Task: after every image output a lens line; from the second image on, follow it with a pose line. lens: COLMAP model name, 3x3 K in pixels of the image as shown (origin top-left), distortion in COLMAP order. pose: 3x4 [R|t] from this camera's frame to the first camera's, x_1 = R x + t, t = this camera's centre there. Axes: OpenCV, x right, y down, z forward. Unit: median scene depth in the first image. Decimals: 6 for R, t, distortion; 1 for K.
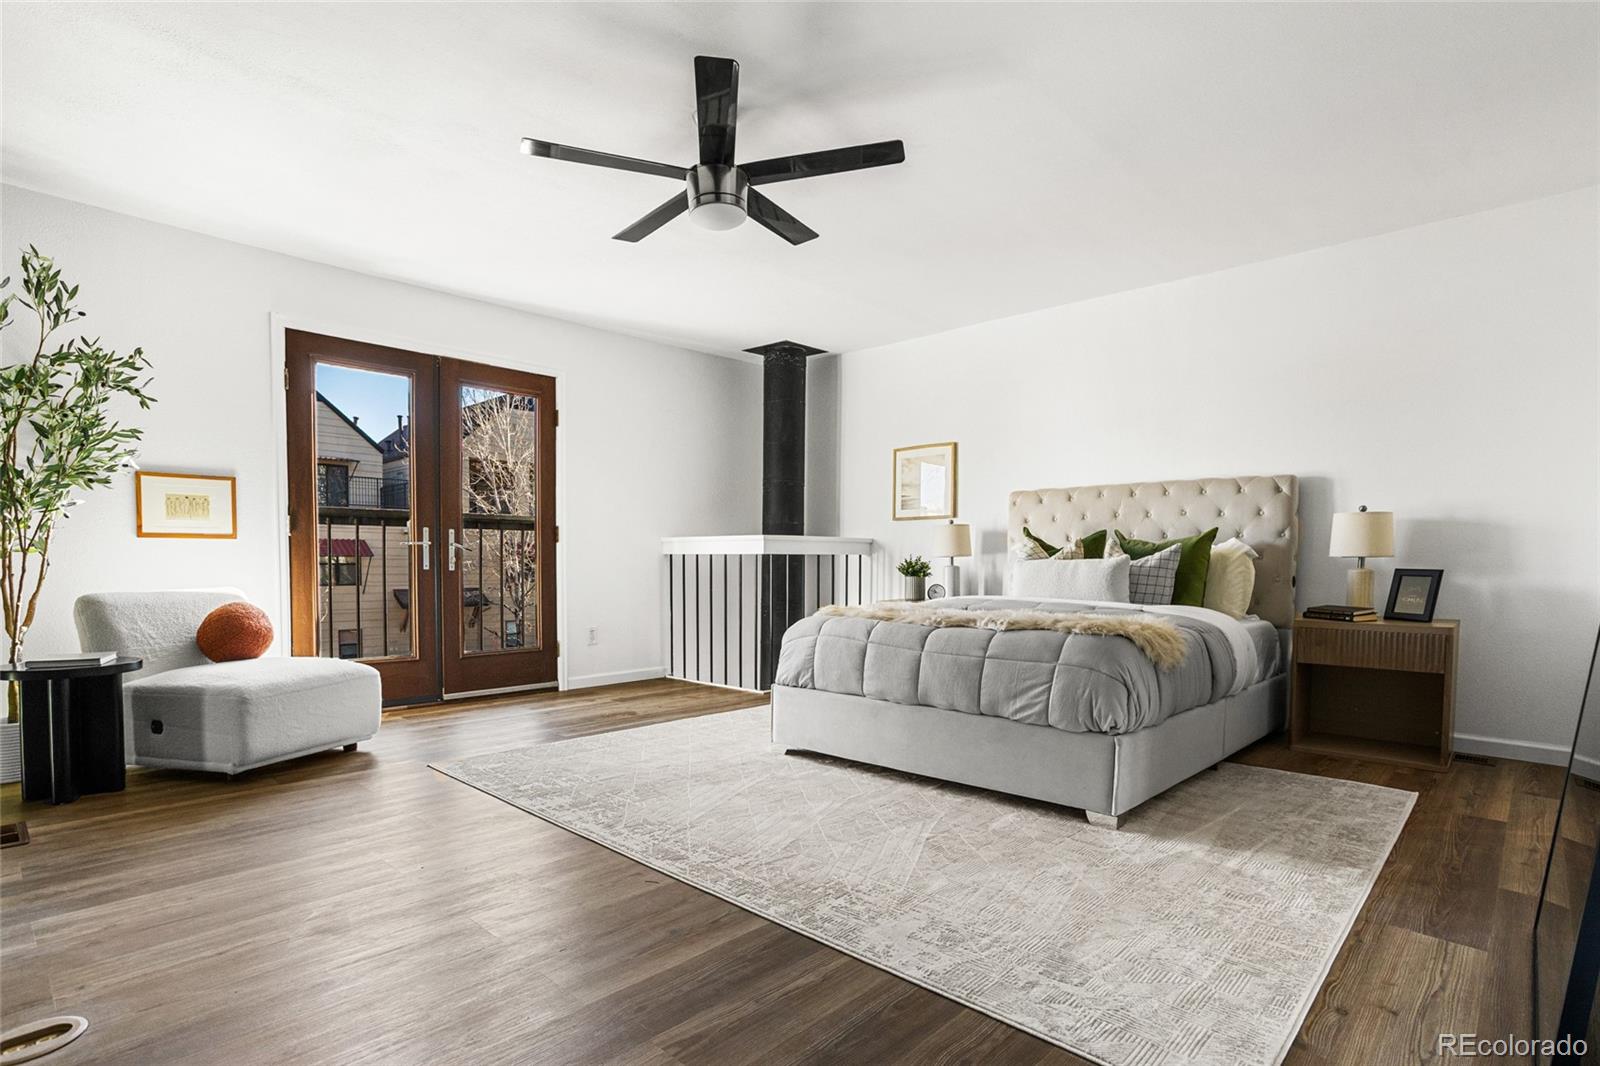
lens RADIAL K [[794.5, 0, 801.9], [0, 794.5, 581.8], [0, 0, 1]] dist [-0.001170, 0.000387]
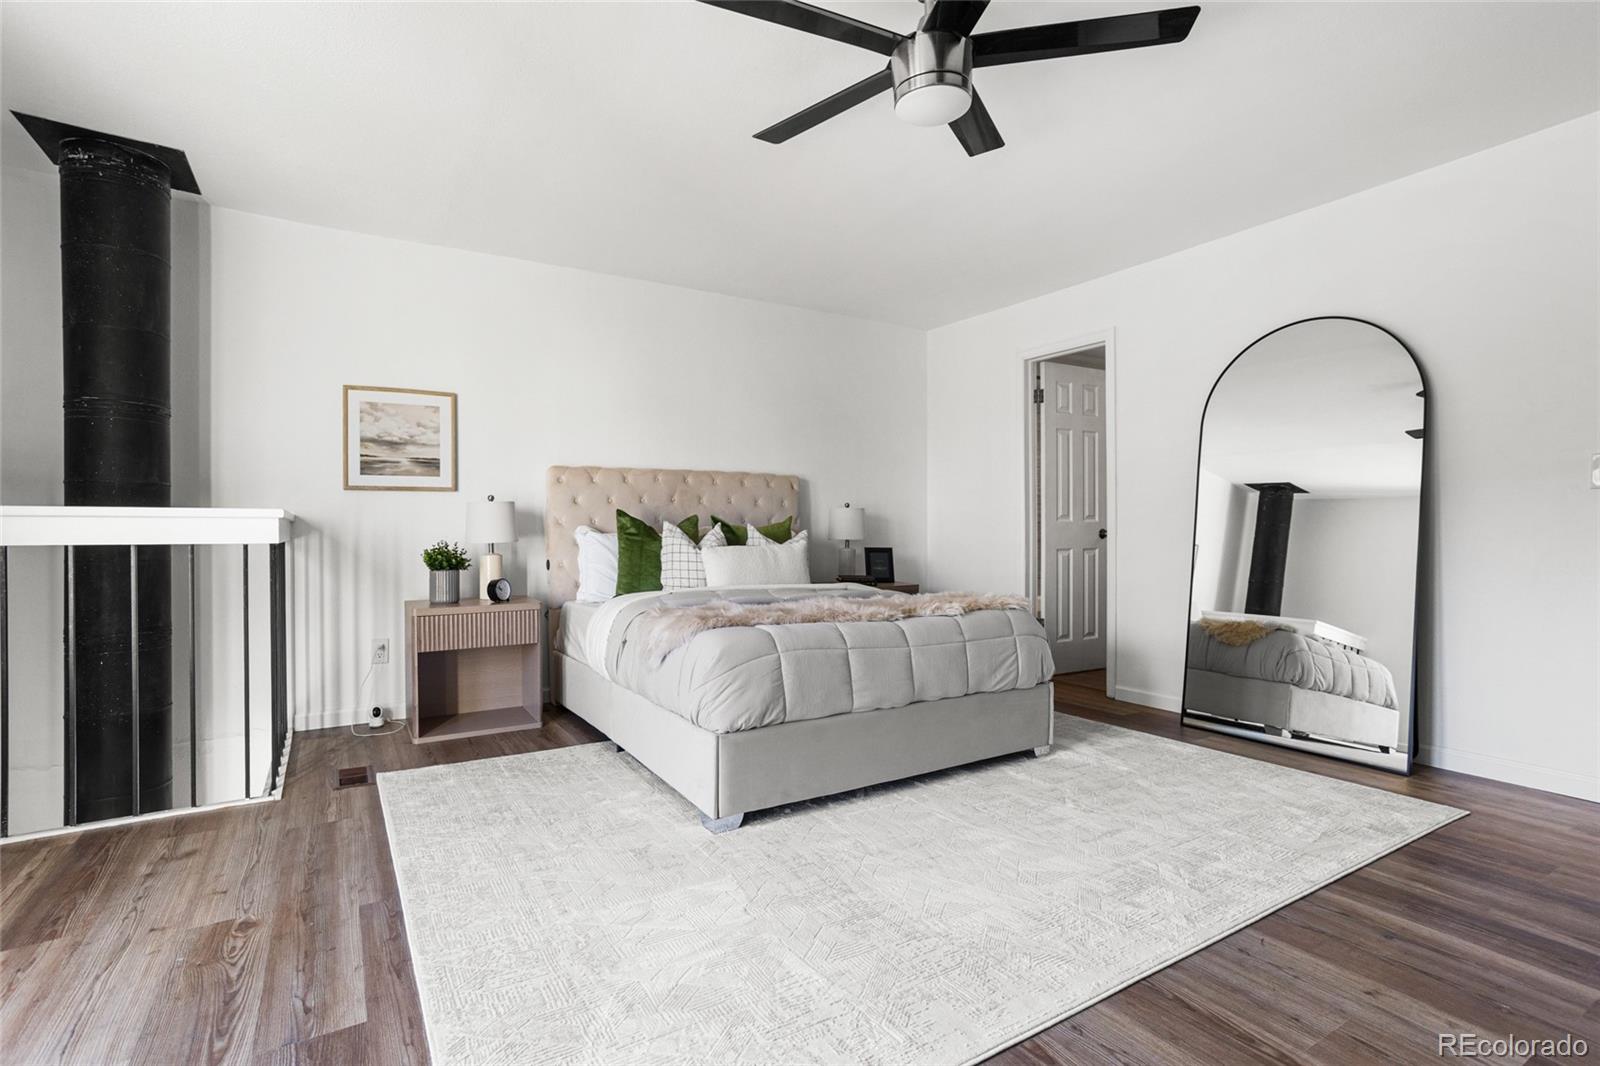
lens RADIAL K [[770.8, 0, 800.3], [0, 770.8, 532.7], [0, 0, 1]] dist [-0.044616, 0.029526]
pose [[0.270525, -0.006283, 0.962692, -0.572491], [0.032097, 0.999482, -0.002496, -0.038524], [-0.962178, 0.031575, 0.270586, 0.645762]]
